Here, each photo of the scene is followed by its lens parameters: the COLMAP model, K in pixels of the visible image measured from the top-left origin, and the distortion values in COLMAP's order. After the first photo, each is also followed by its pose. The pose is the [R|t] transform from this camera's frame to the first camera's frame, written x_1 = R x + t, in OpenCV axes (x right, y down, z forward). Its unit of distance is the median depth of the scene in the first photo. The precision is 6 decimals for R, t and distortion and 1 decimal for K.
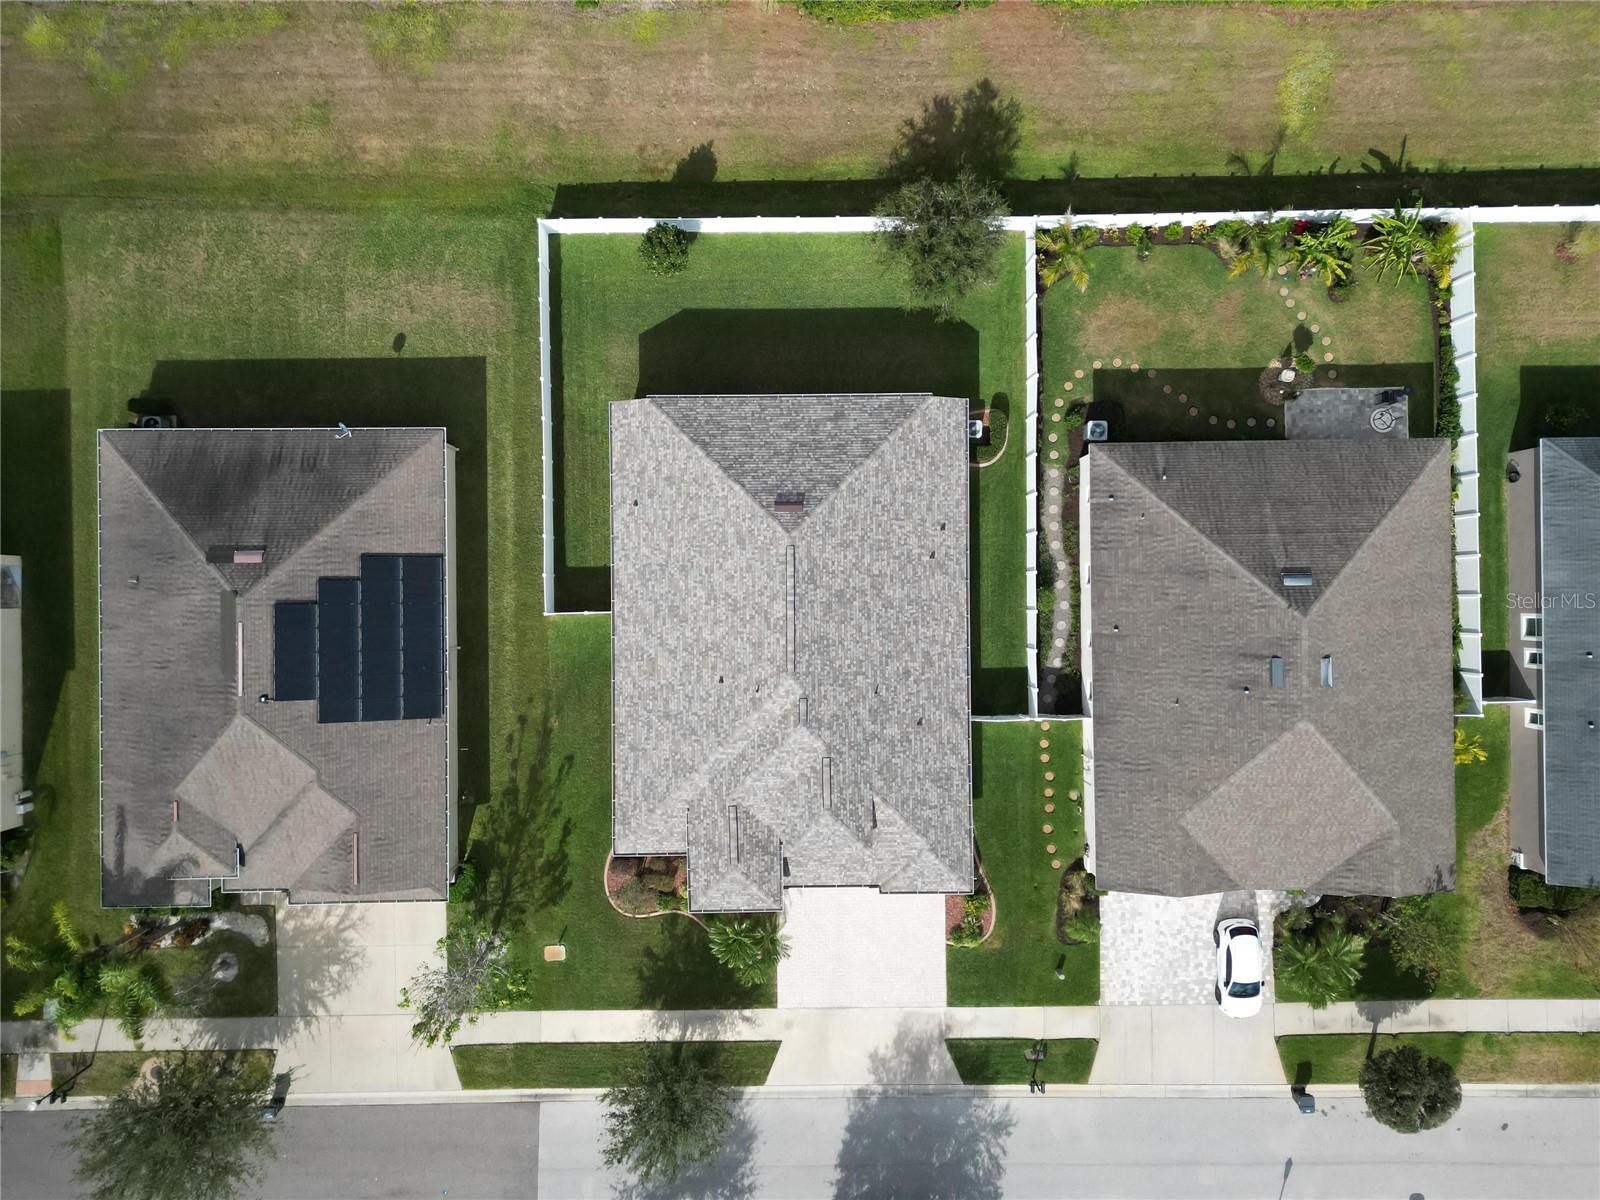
lens RADIAL K [[1109.1, 0, 800.0], [0, 1109.1, 600.0], [0, 0, 1]] dist [0.084367, -0.070230]
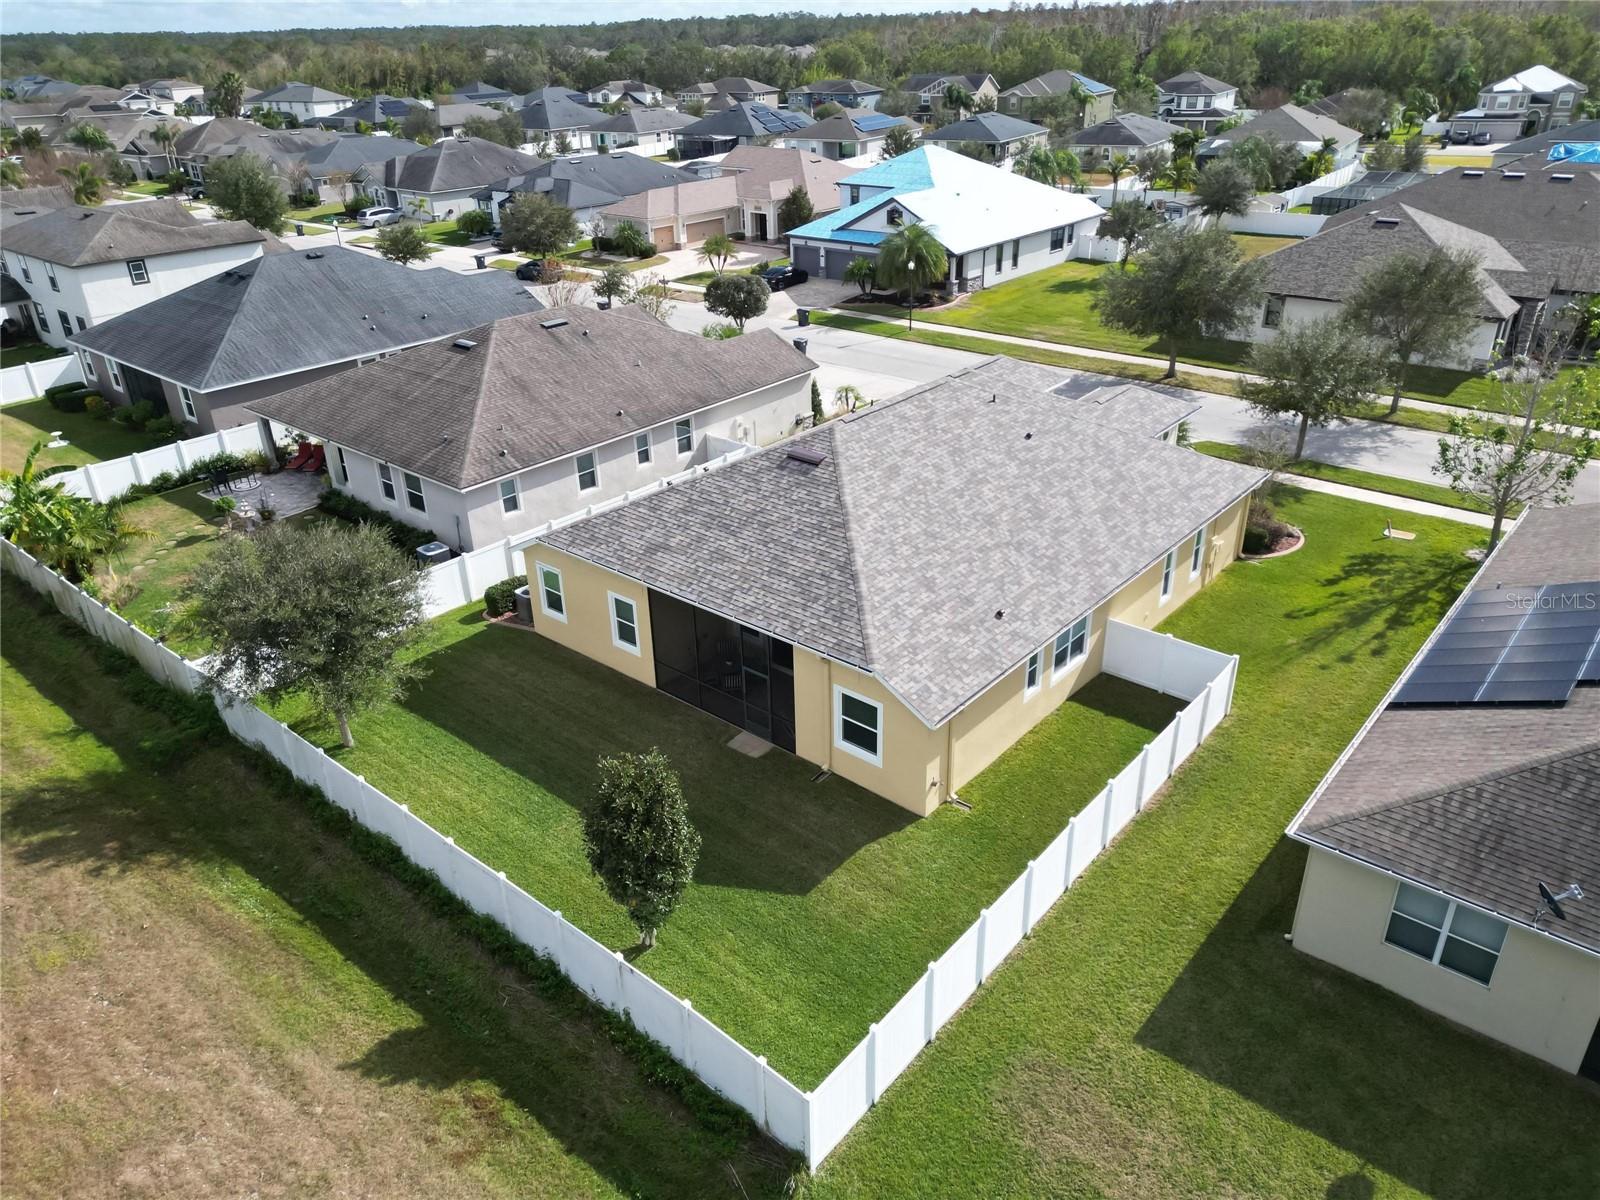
lens RADIAL K [[1109.1, 0, 800.0], [0, 1109.1, 600.0], [0, 0, 1]] dist [0.084367, -0.070230]
pose [[-0.755776, -0.285808, 0.589166, -0.386102], [0.654515, -0.357620, 0.666121, -0.509278], [0.020315, 0.889057, 0.457346, 0.681107]]
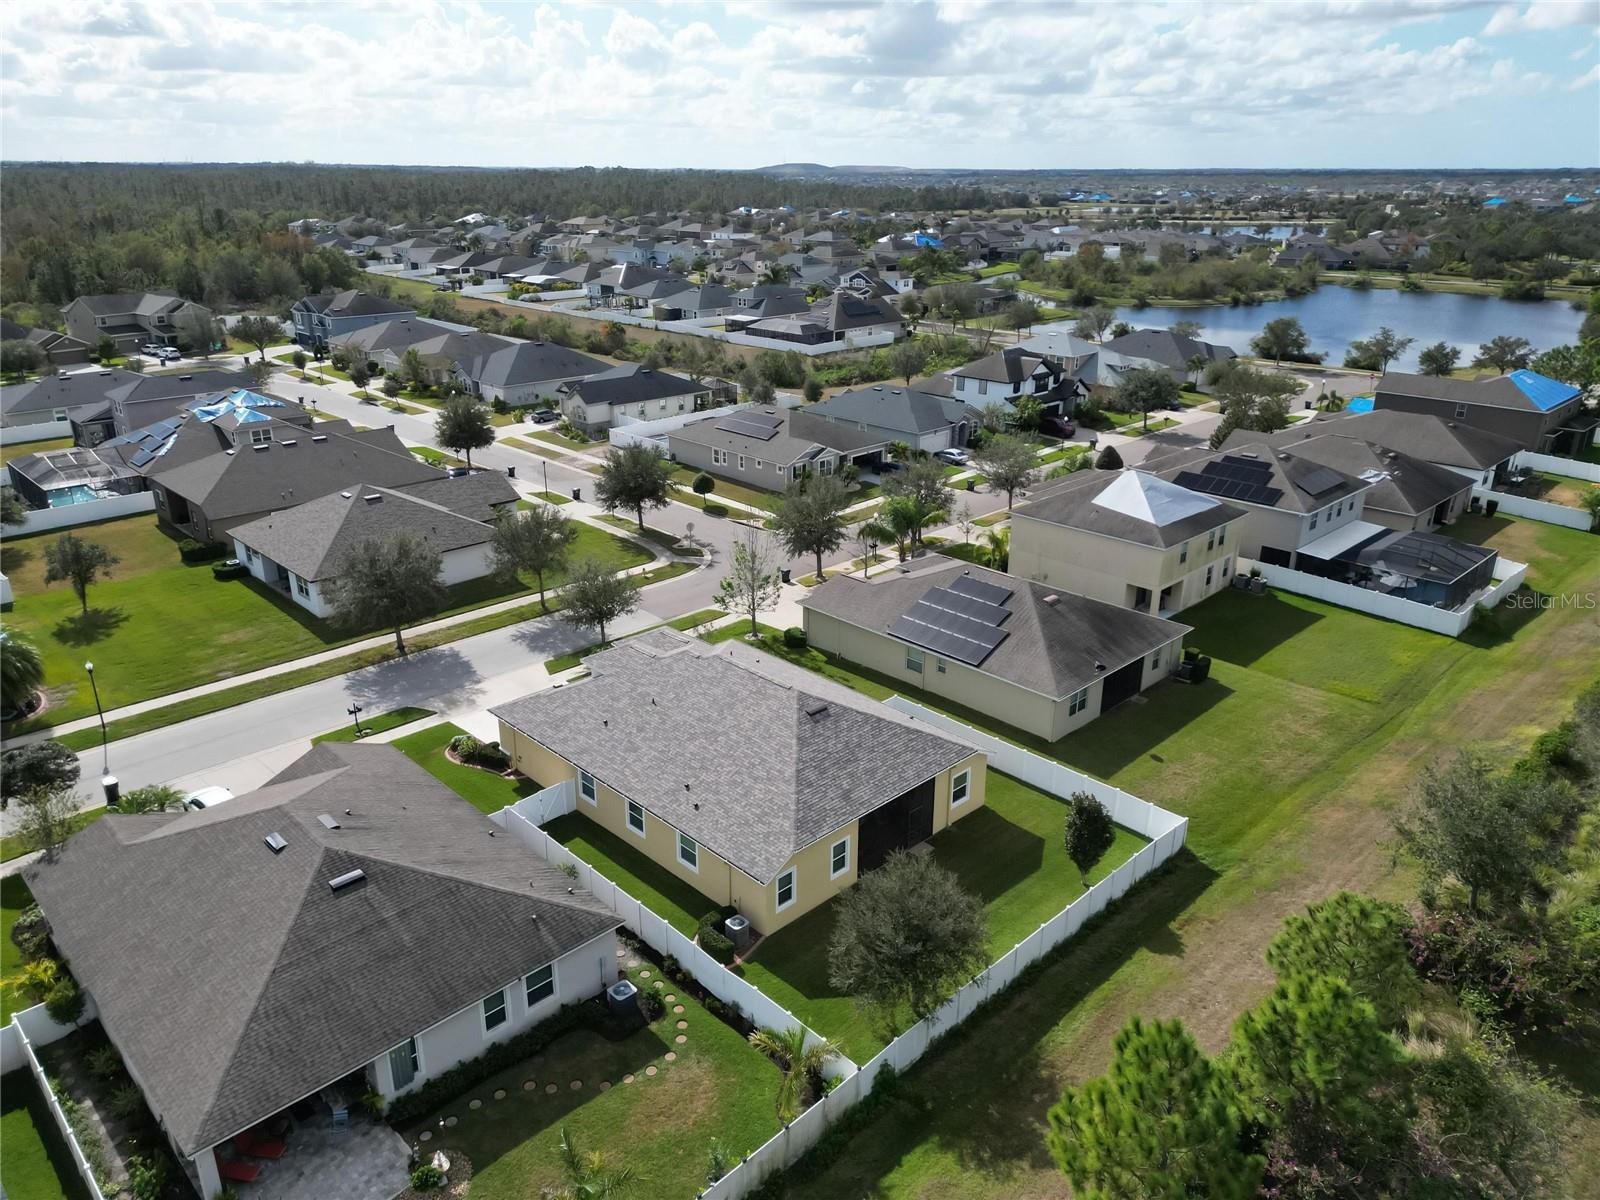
lens RADIAL K [[1113.3, 0, 794.0], [0, 1113.3, 598.7], [0, 0, 1]] dist [0.085419, -0.092210]
pose [[-0.723319, 0.242600, -0.646495, 0.637493], [-0.690487, -0.262427, 0.674062, -0.718865], [-0.006131, 0.933958, 0.357331, 0.431085]]
